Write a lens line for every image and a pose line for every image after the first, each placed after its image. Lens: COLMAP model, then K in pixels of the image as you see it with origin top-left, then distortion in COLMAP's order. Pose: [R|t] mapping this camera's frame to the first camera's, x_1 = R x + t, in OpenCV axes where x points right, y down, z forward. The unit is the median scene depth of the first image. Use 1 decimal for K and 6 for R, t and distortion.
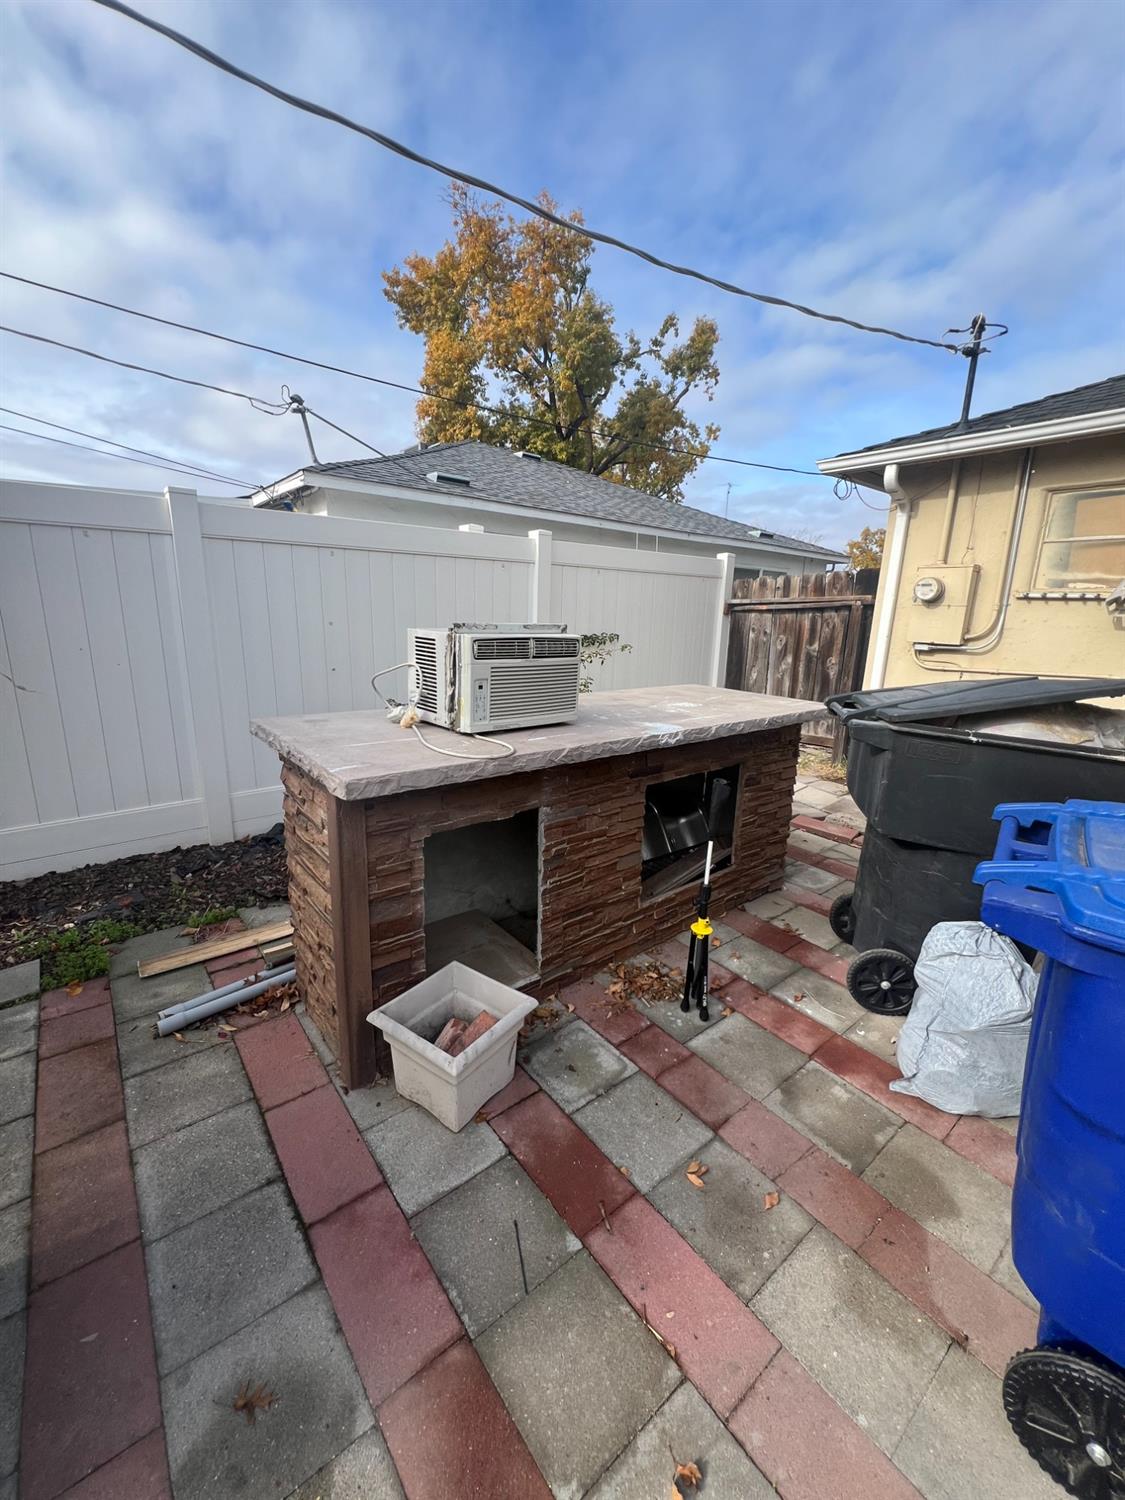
lens RADIAL K [[601.2, 0, 564.6], [0, 601.2, 747.6], [0, 0, 1]] dist [-0.000068, 0.000092]
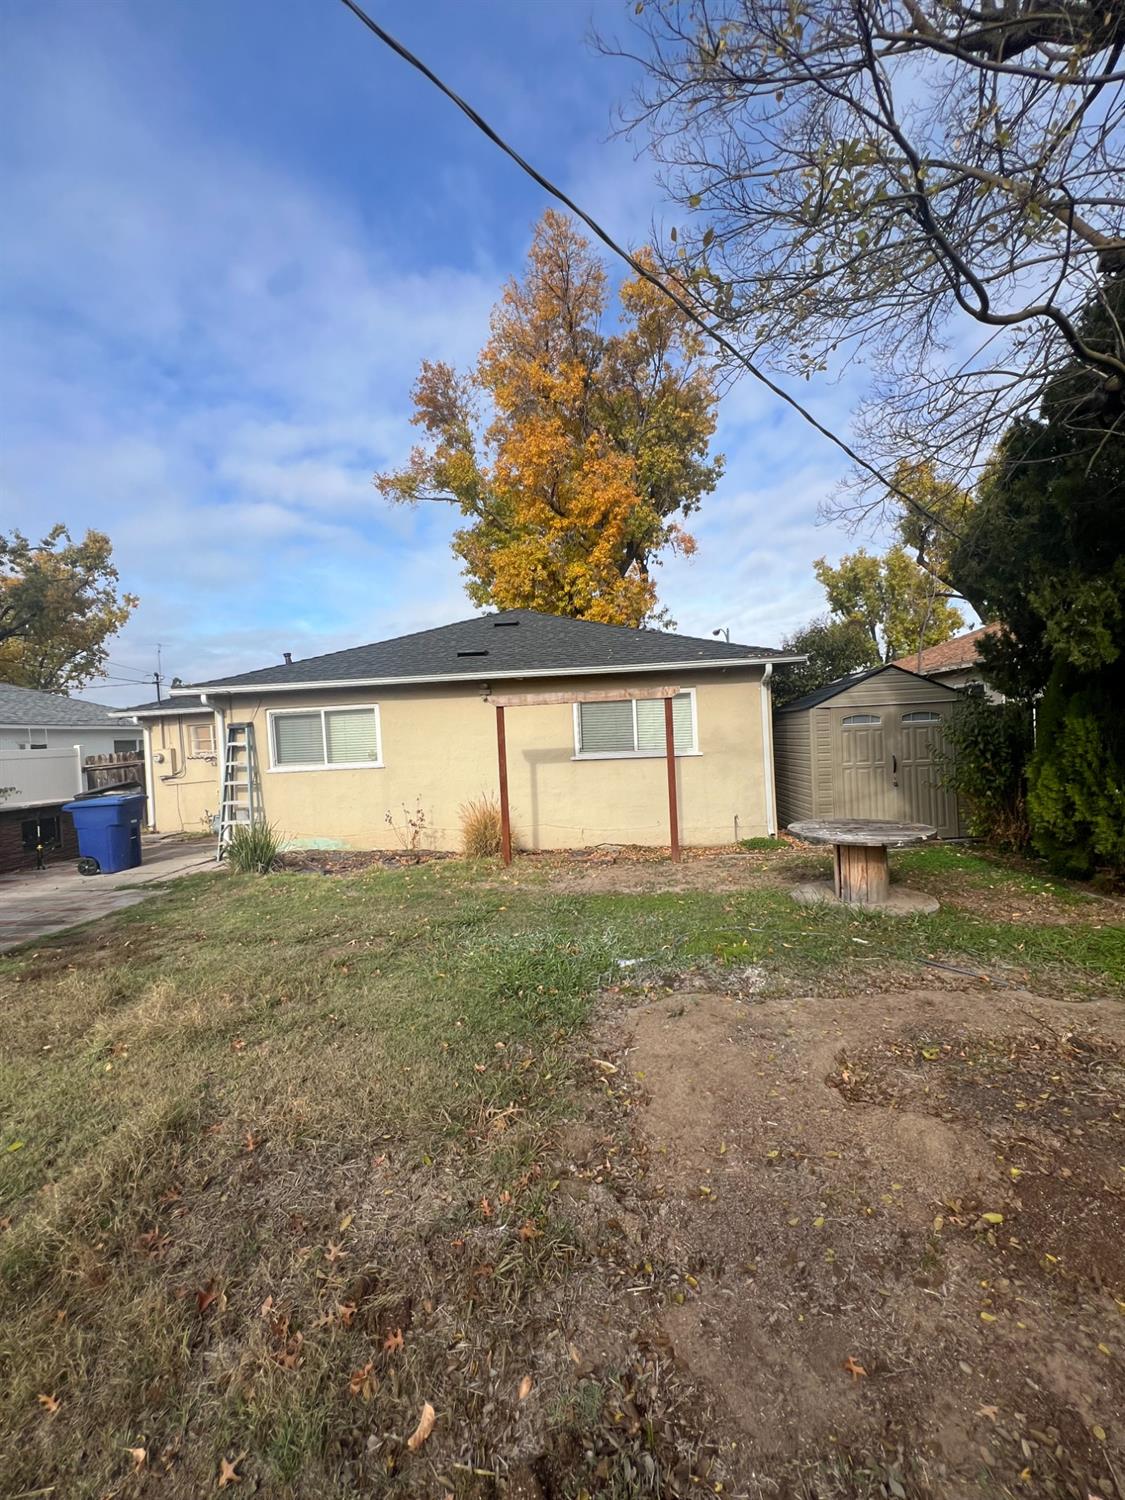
lens RADIAL K [[601.2, 0, 563.4], [0, 601.2, 743.3], [0, 0, 1]] dist [-0.000068, 0.000092]
pose [[0.693542, -0.076596, 0.716333, -0.016035], [0.236766, 0.963332, -0.126226, 0.078880], [-0.680398, 0.257146, 0.686246, -0.370156]]
